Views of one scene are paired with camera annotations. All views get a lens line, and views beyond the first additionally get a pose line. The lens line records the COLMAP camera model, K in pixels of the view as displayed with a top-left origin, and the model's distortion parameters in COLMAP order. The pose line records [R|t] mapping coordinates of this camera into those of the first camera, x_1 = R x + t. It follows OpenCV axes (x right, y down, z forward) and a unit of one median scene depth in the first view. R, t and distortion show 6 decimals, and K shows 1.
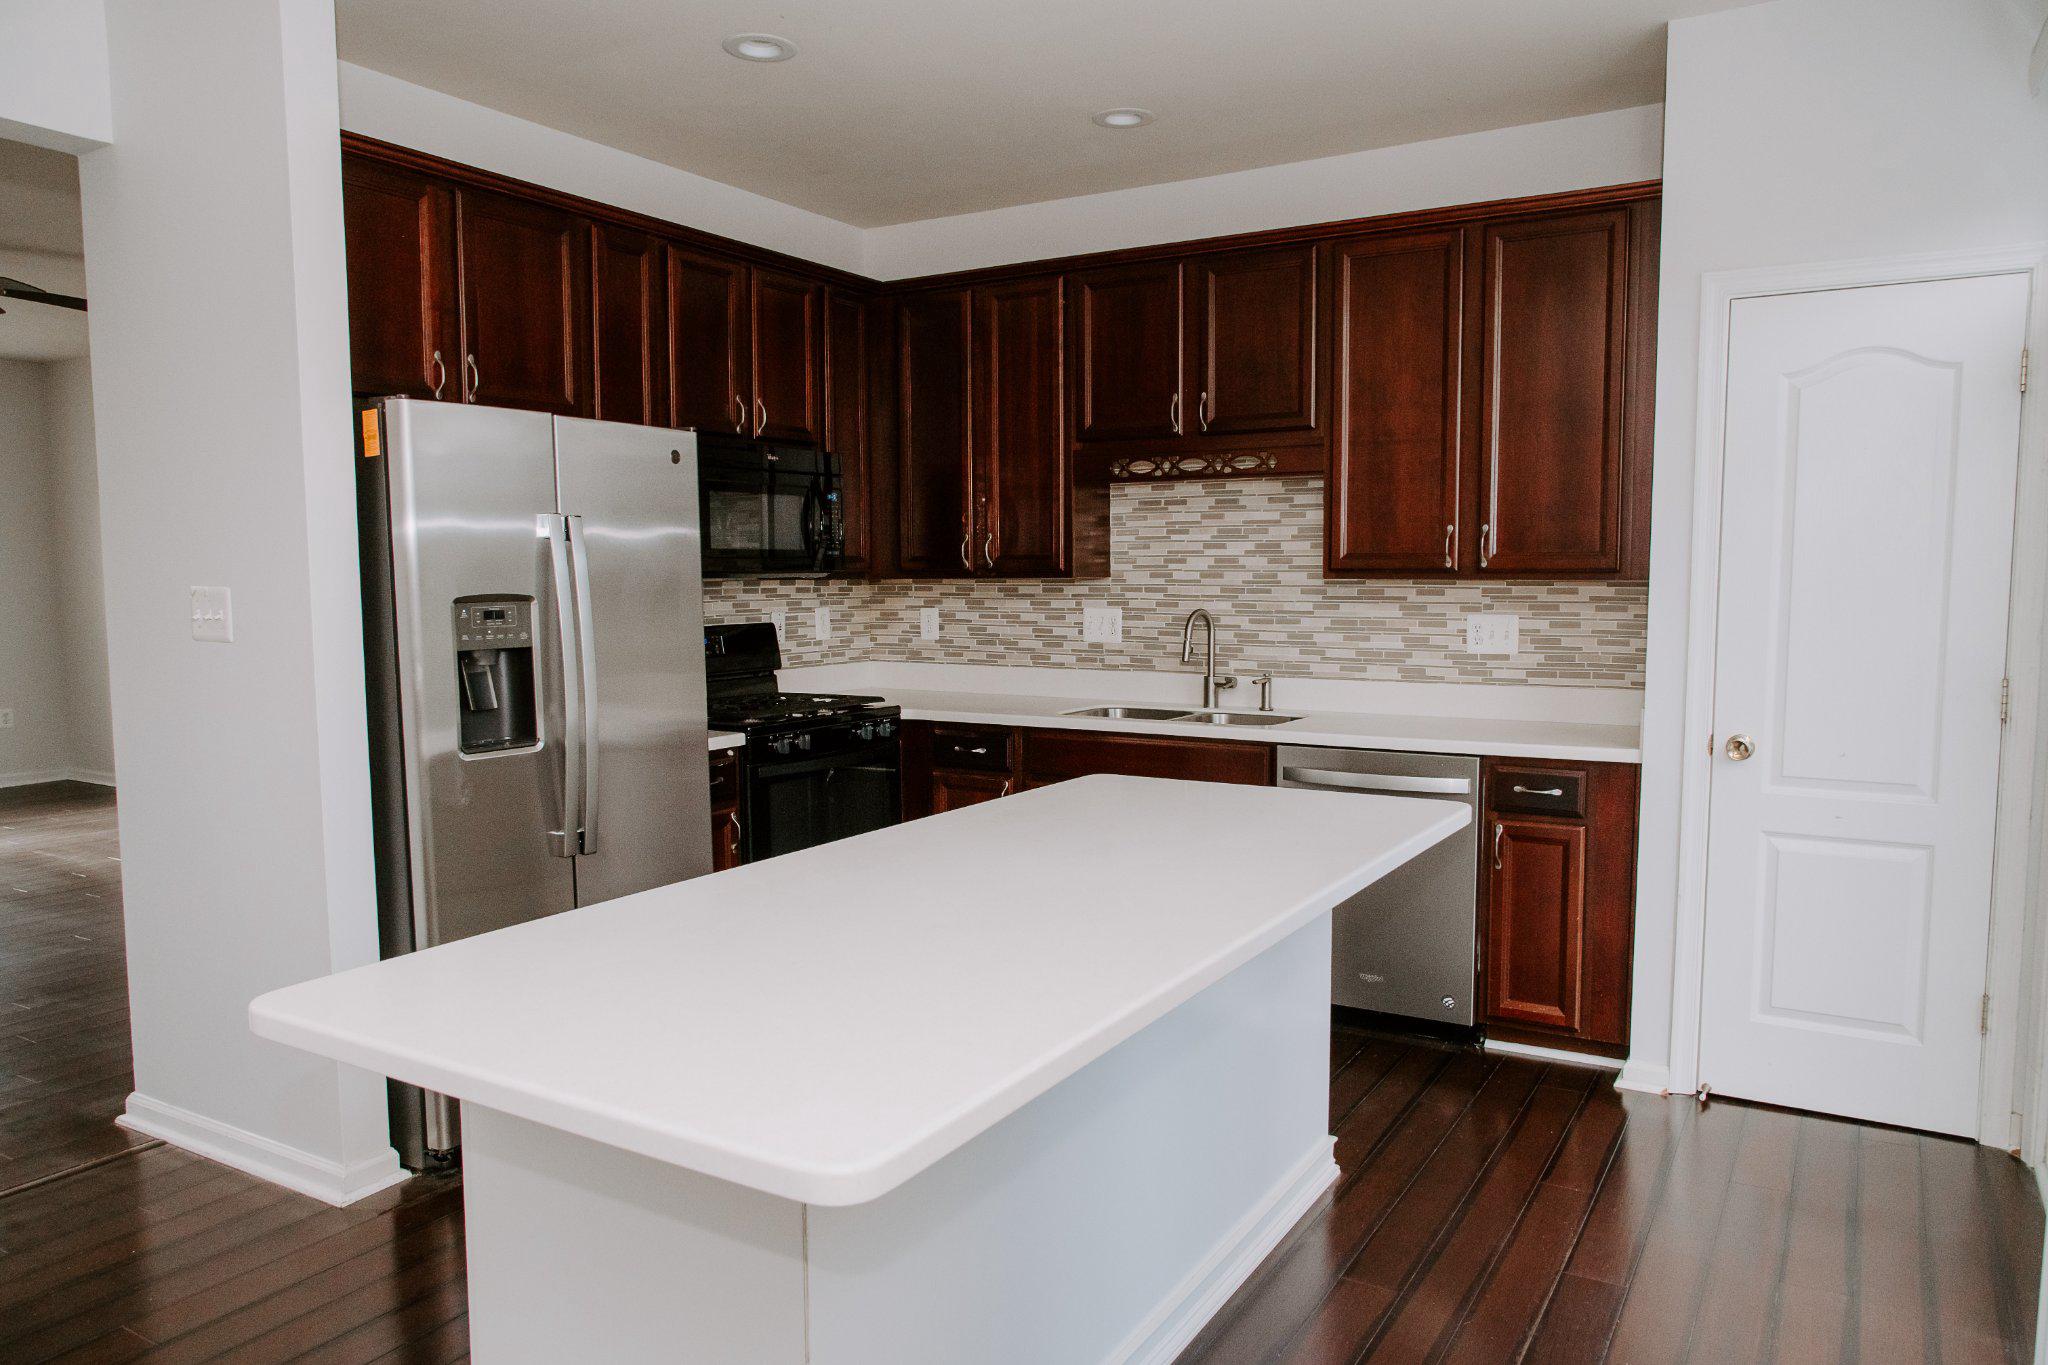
lens RADIAL K [[1417.9, 0, 1024.0], [0, 1417.9, 682.5], [0, 0, 1]] dist [-0.023115, 0.024783]
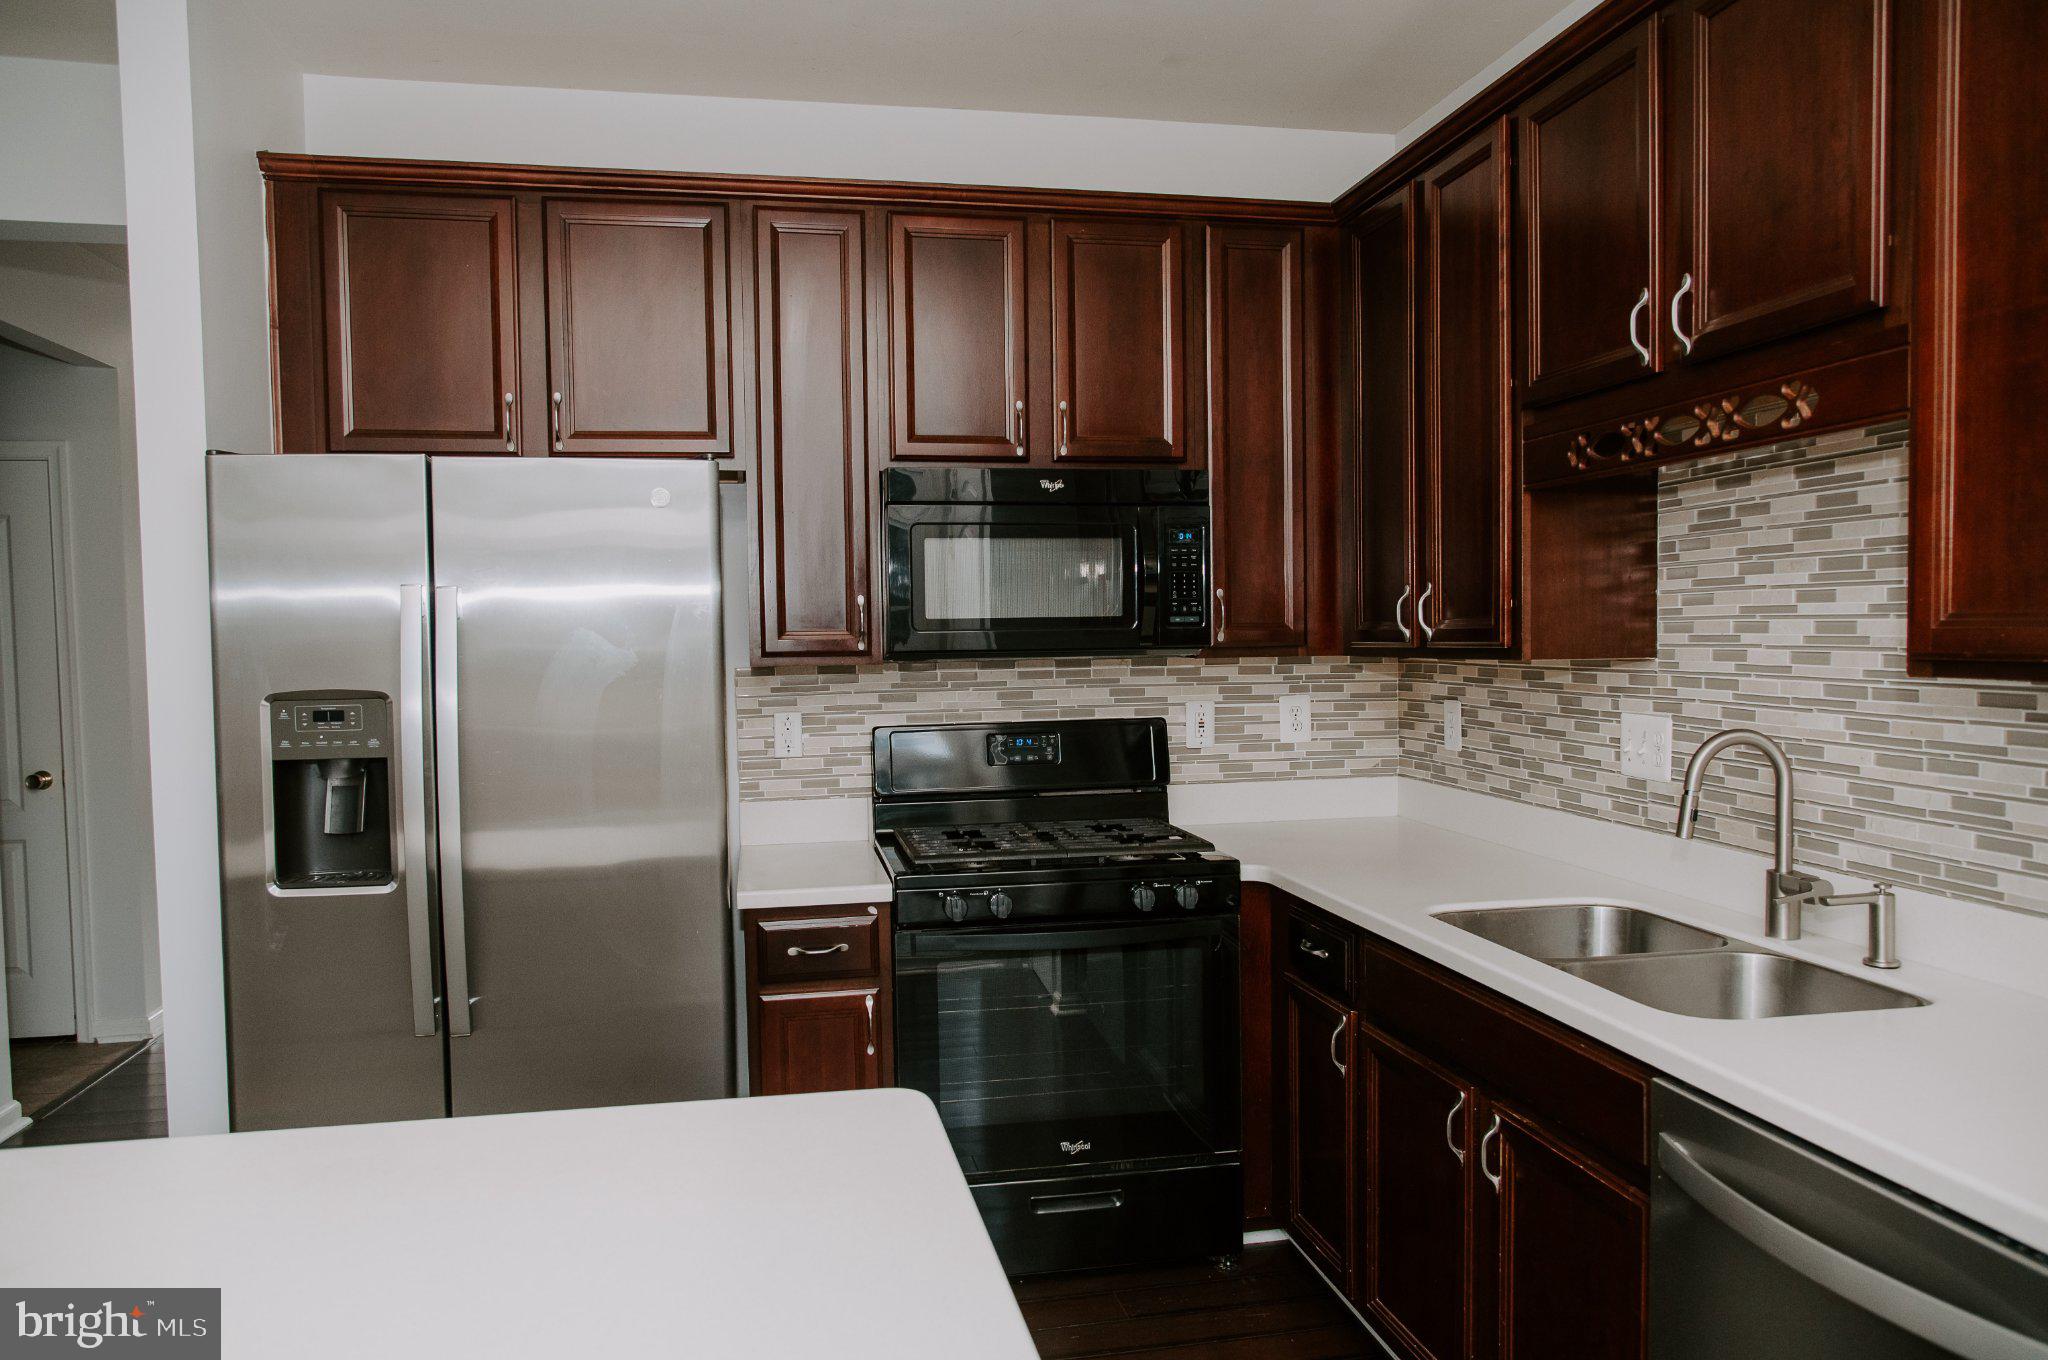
lens RADIAL K [[1401.6, 0, 1024.0], [0, 1401.6, 680.0], [0, 0, 1]] dist [-0.021118, -0.004132]
pose [[0.673586, 0.020859, -0.738815, 0.300720], [-0.048102, 0.998720, -0.015658, -0.048376], [0.737542, 0.046085, 0.673727, 0.494931]]
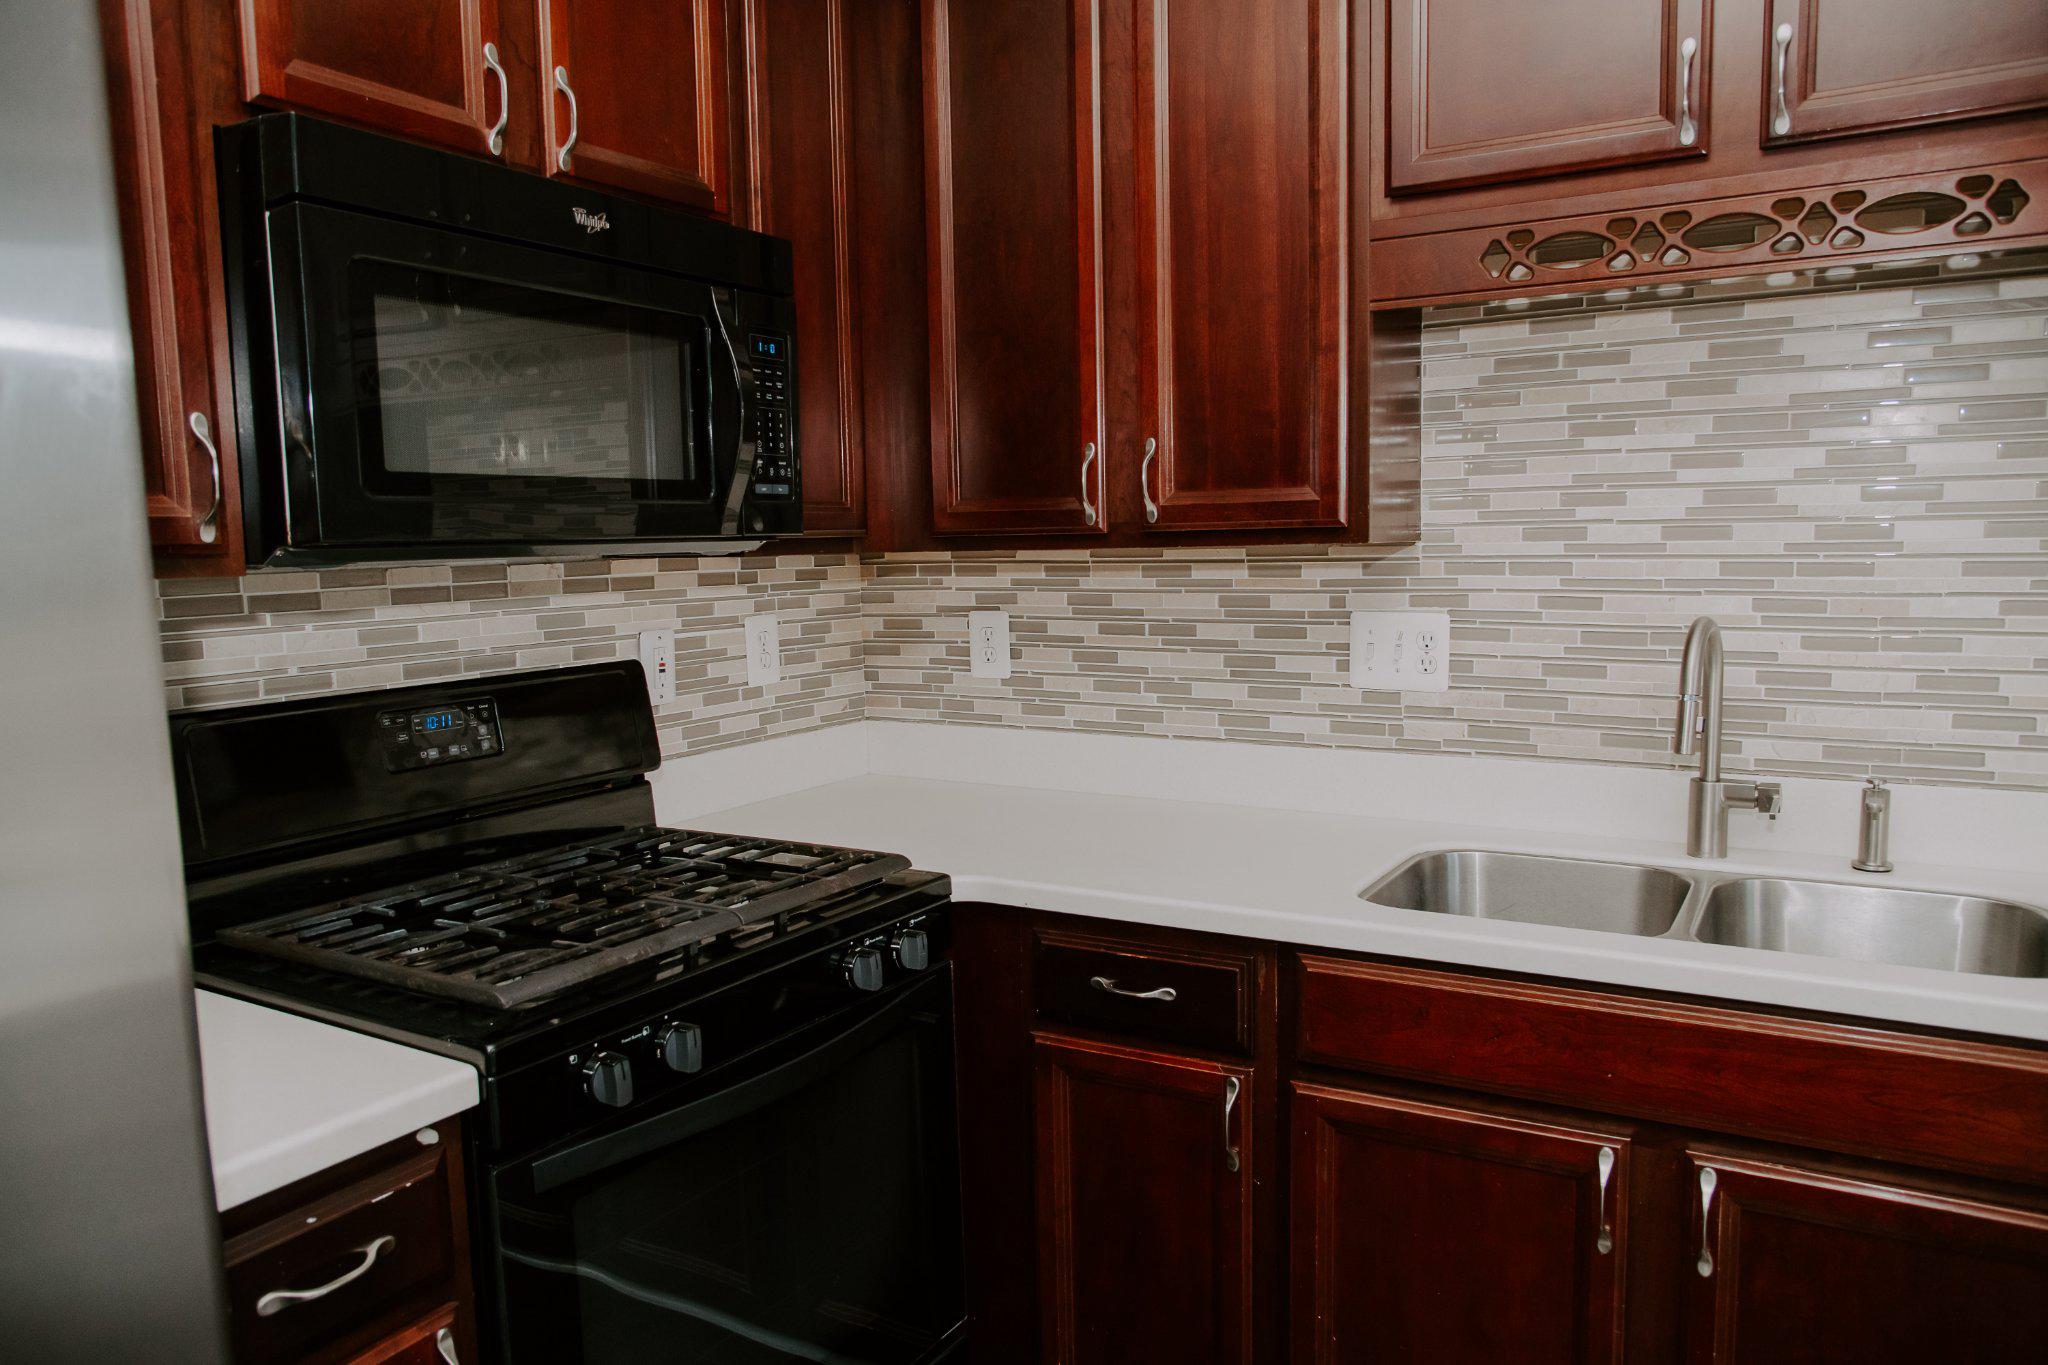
lens RADIAL K [[1417.9, 0, 1024.0], [0, 1417.9, 682.5], [0, 0, 1]] dist [-0.023115, 0.024783]
pose [[0.999767, -0.016998, 0.013279, -0.069745], [0.016706, 0.999622, 0.021815, -0.044231], [-0.013645, -0.021588, 0.999674, 0.593691]]
